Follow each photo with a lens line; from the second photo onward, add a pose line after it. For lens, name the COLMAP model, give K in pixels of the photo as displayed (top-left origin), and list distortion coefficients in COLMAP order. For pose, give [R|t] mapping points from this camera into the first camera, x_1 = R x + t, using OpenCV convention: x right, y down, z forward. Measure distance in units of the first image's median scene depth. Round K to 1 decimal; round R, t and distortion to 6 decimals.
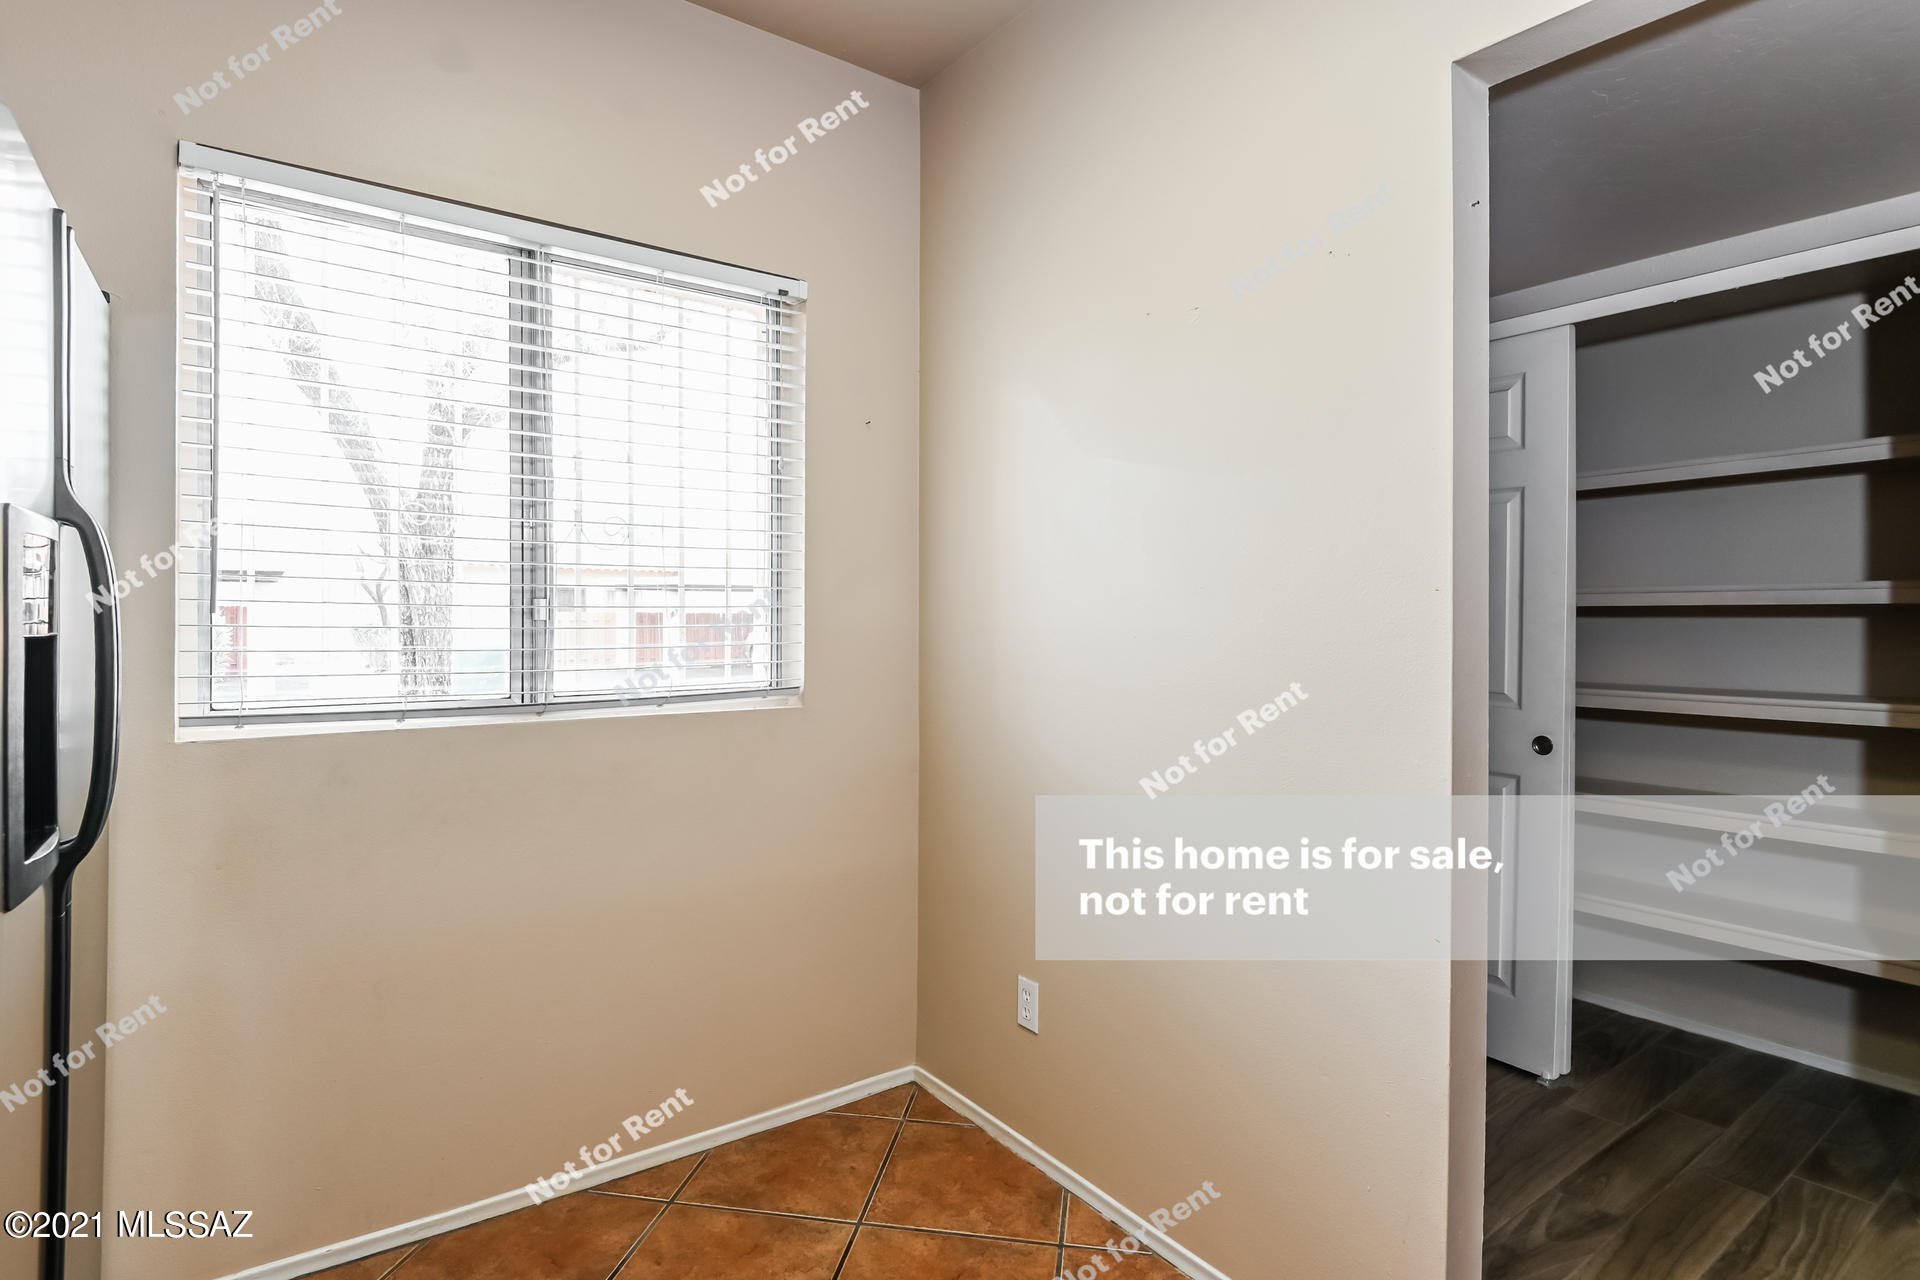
lens RADIAL K [[950.1, 0, 935.0], [0, 950.1, 612.4], [0, 0, 1]] dist [-0.020382, -0.000357]
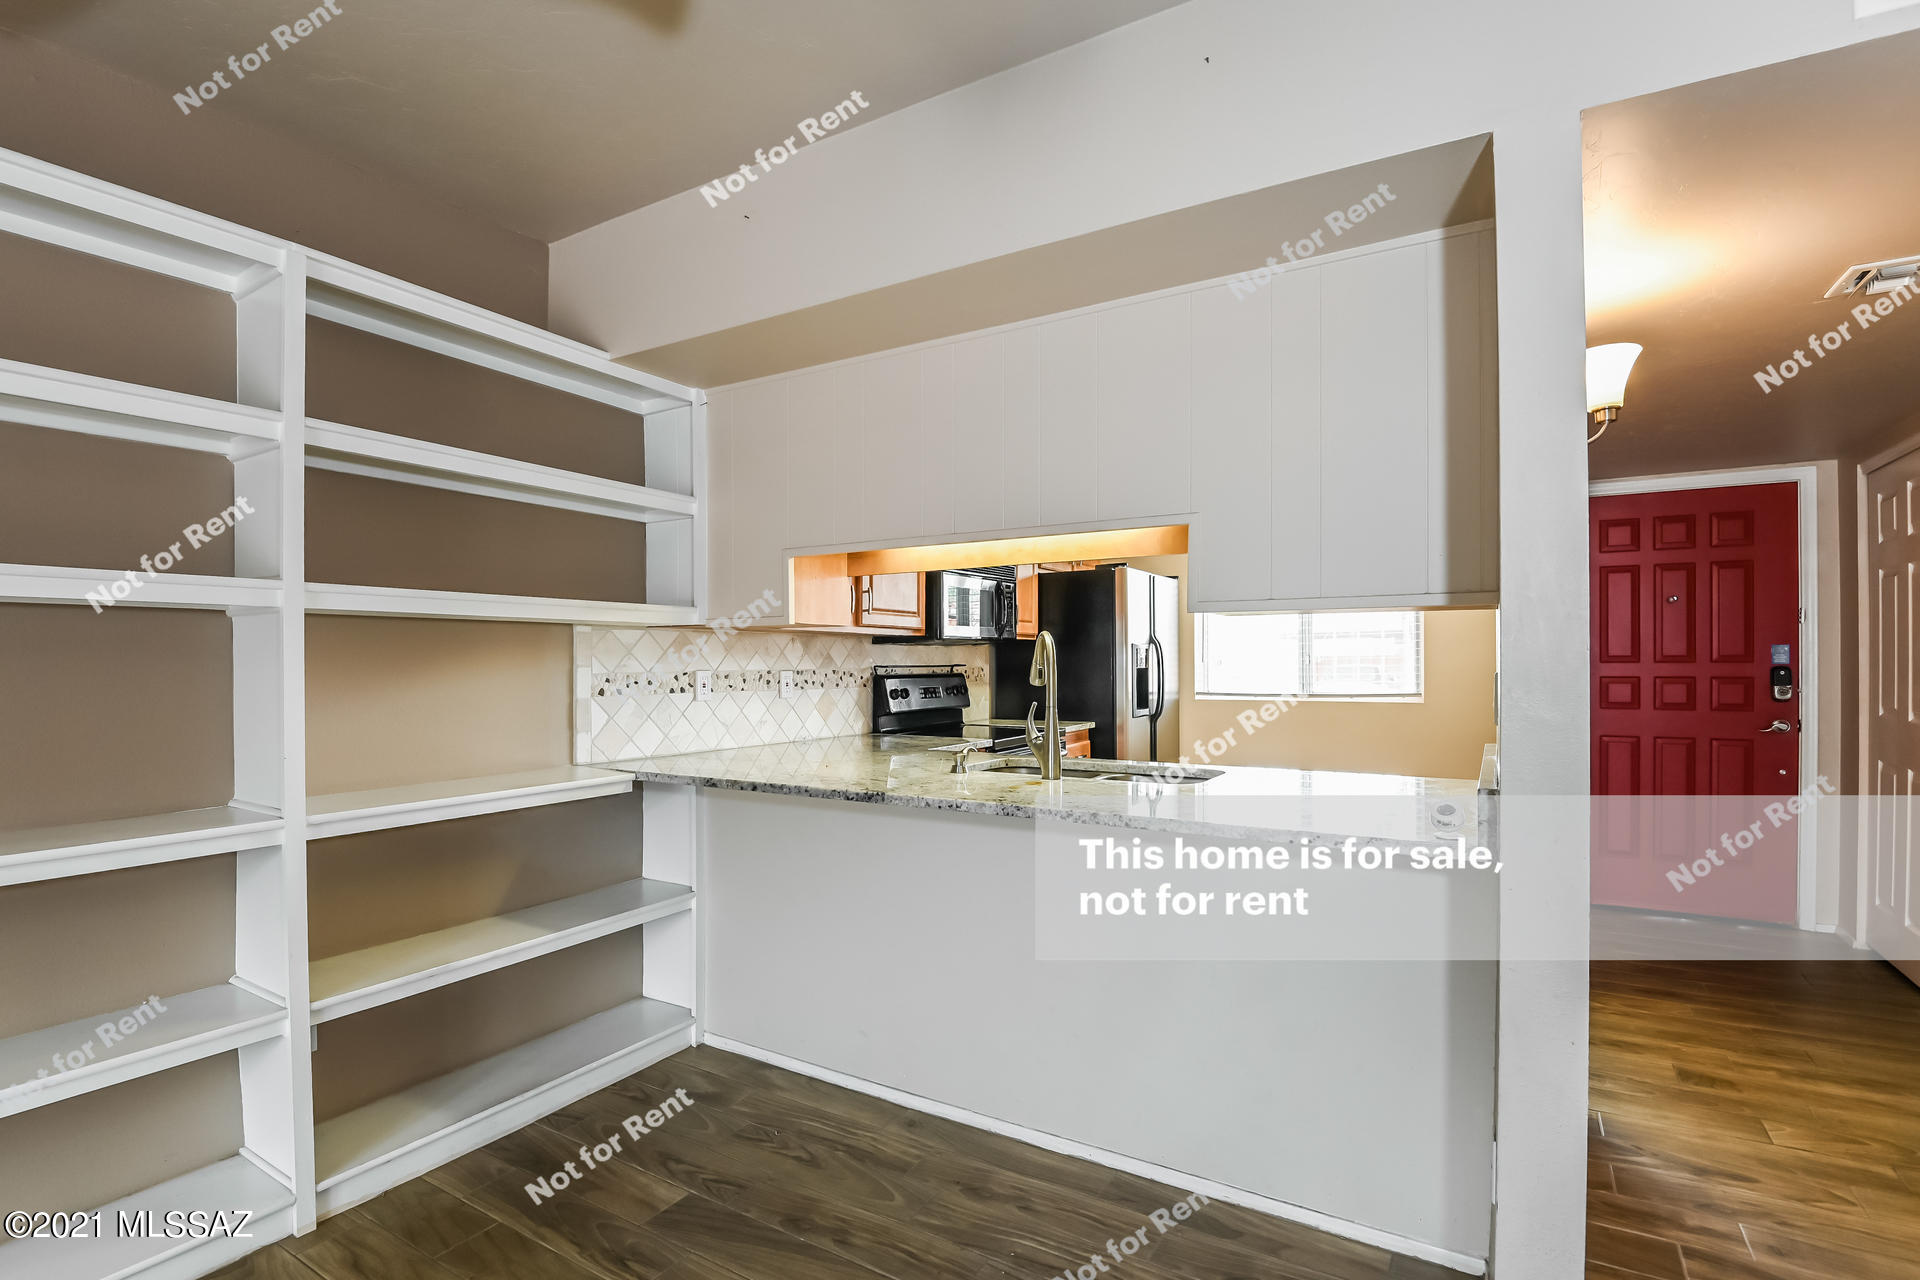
lens RADIAL K [[903.5, 0, 960.0], [0, 903.5, 640.0], [0, 0, 1]] dist [0.001052, -0.031890]
pose [[0.413169, -0.027316, -0.910245, 1.452862], [0.011119, 0.999627, -0.024951, -0.008369], [0.910587, 0.000188, 0.413318, -0.902754]]
